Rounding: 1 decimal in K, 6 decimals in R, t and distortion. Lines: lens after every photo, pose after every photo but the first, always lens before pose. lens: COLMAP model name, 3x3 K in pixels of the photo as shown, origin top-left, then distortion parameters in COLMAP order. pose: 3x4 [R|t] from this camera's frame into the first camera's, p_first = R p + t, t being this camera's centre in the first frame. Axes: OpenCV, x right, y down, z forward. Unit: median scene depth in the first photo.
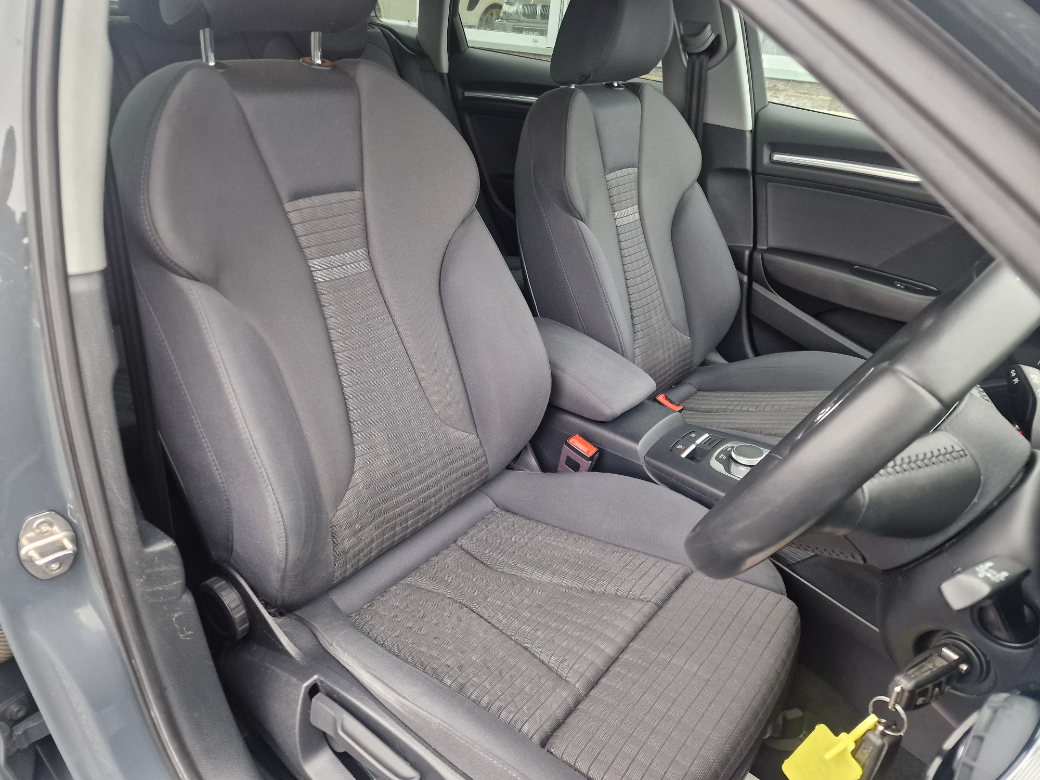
lens RADIAL K [[731.3, 0, 520.0], [0, 731.3, 390.0], [0, 0, 1]] dist [0.070643, -0.089220]
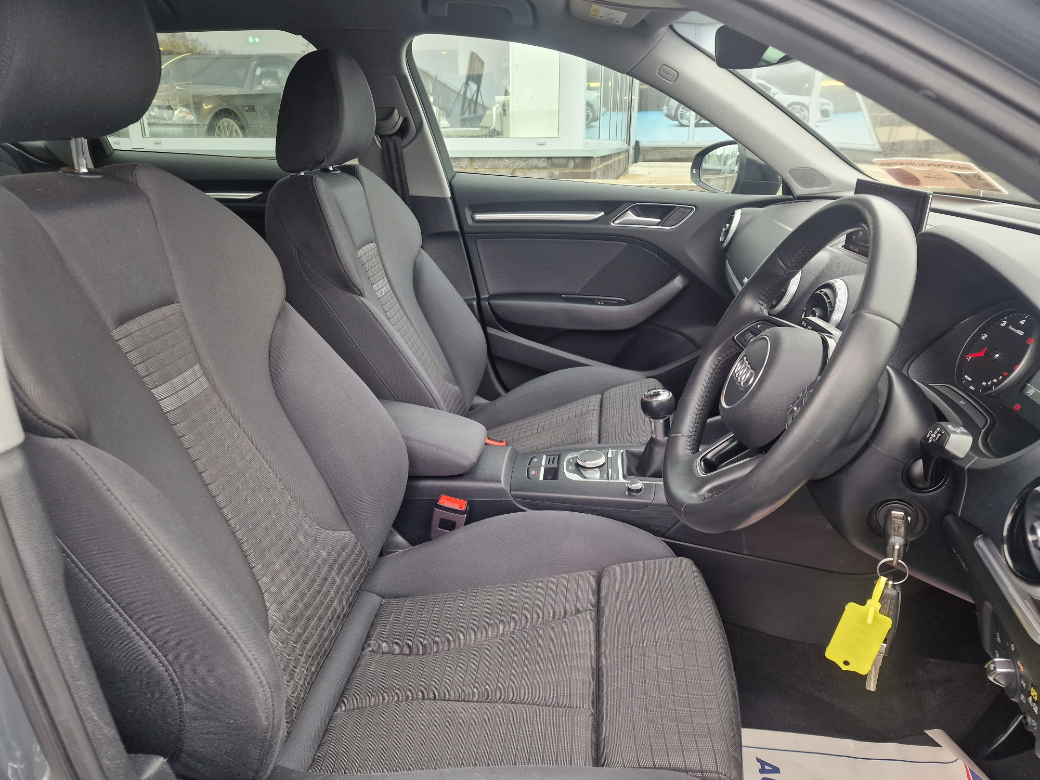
lens RADIAL K [[731.3, 0, 520.0], [0, 731.3, 390.0], [0, 0, 1]] dist [0.070643, -0.089220]
pose [[0.826042, -0.253645, 0.503308, -0.276914], [0.304473, 0.952315, -0.019784, -0.022053], [-0.474290, 0.169587, 0.863880, 0.044417]]
